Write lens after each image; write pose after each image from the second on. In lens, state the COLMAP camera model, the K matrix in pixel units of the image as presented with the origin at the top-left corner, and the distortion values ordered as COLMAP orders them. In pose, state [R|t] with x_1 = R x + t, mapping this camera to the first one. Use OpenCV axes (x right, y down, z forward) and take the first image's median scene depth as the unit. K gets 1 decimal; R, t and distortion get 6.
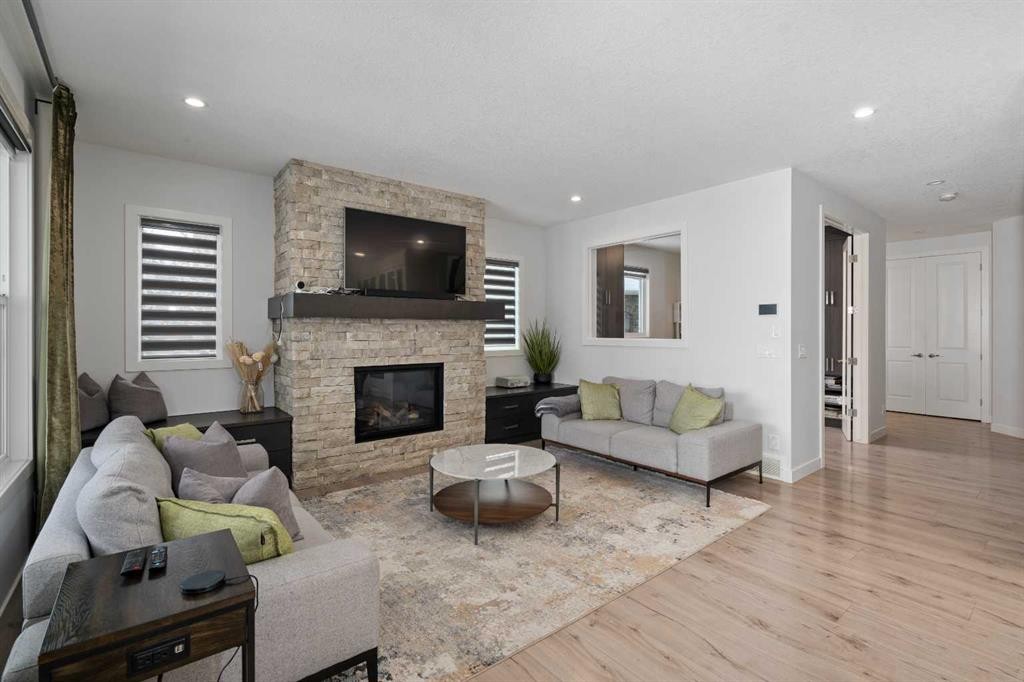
lens RADIAL K [[465.9, 0, 516.4], [0, 465.9, 330.5], [0, 0, 1]] dist [-0.002806, 0.000370]
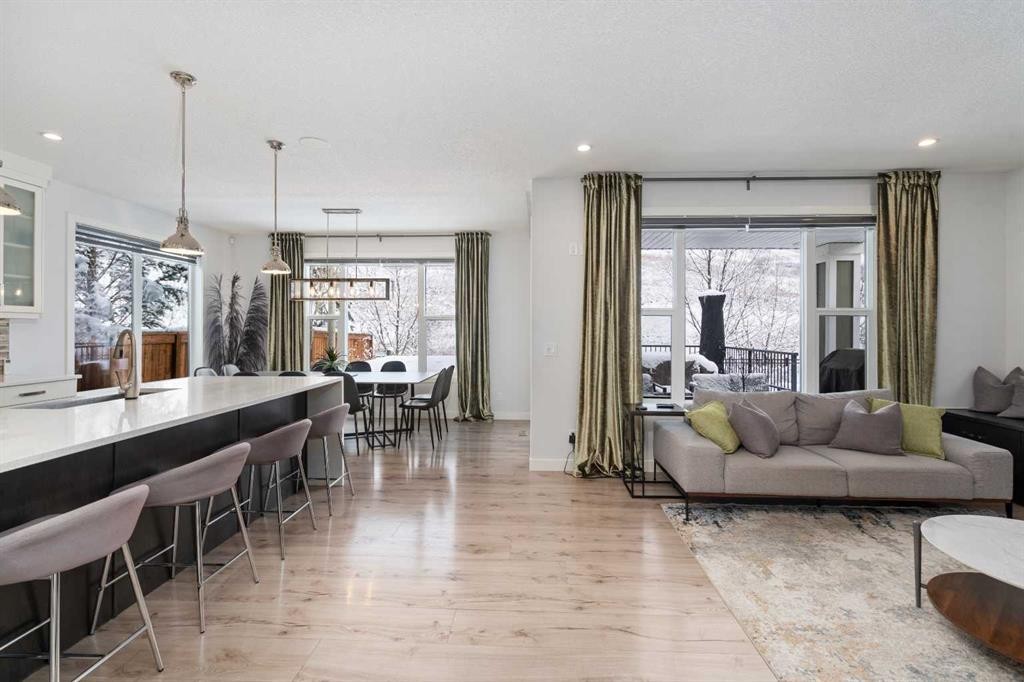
lens RADIAL K [[465.9, 0, 516.4], [0, 465.9, 330.5], [0, 0, 1]] dist [-0.002806, 0.000370]
pose [[-0.660797, -0.000315, -0.750565, 0.651992], [-0.003054, 0.999993, 0.002269, 0.000537], [0.750559, 0.003791, -0.660793, 0.701795]]
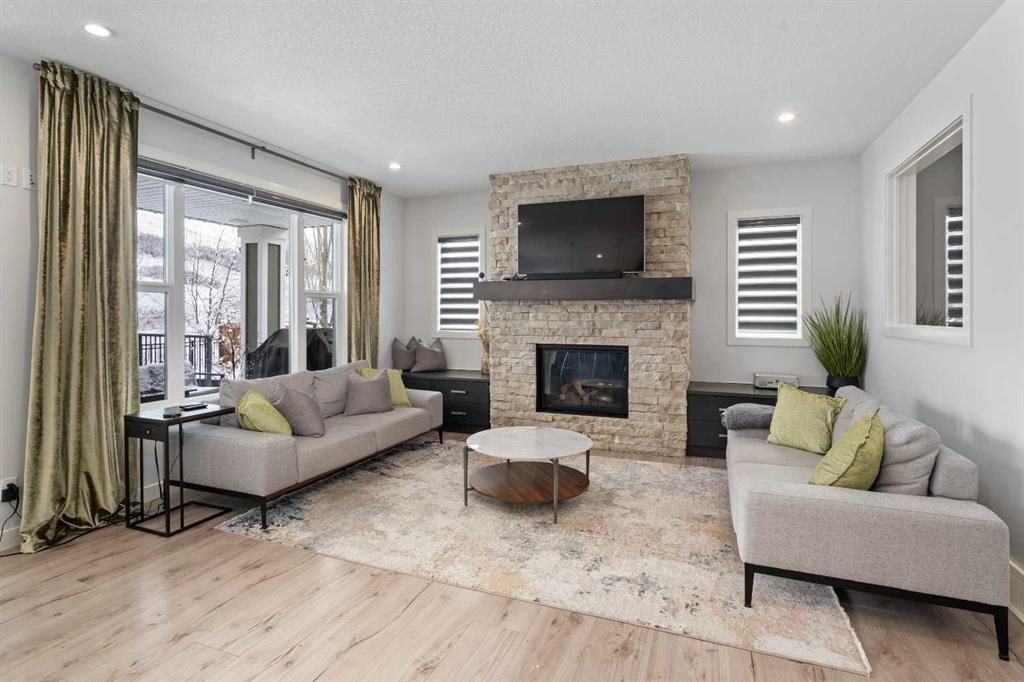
lens RADIAL K [[505.7, 0, 512.7], [0, 505.7, 314.8], [0, 0, 1]] dist [-0.000122, 0.000482]
pose [[0.492386, 0.006646, -0.870352, 0.700701], [-0.001698, 0.999976, 0.006675, 0.000493], [0.870376, -0.001808, 0.492385, 0.354127]]
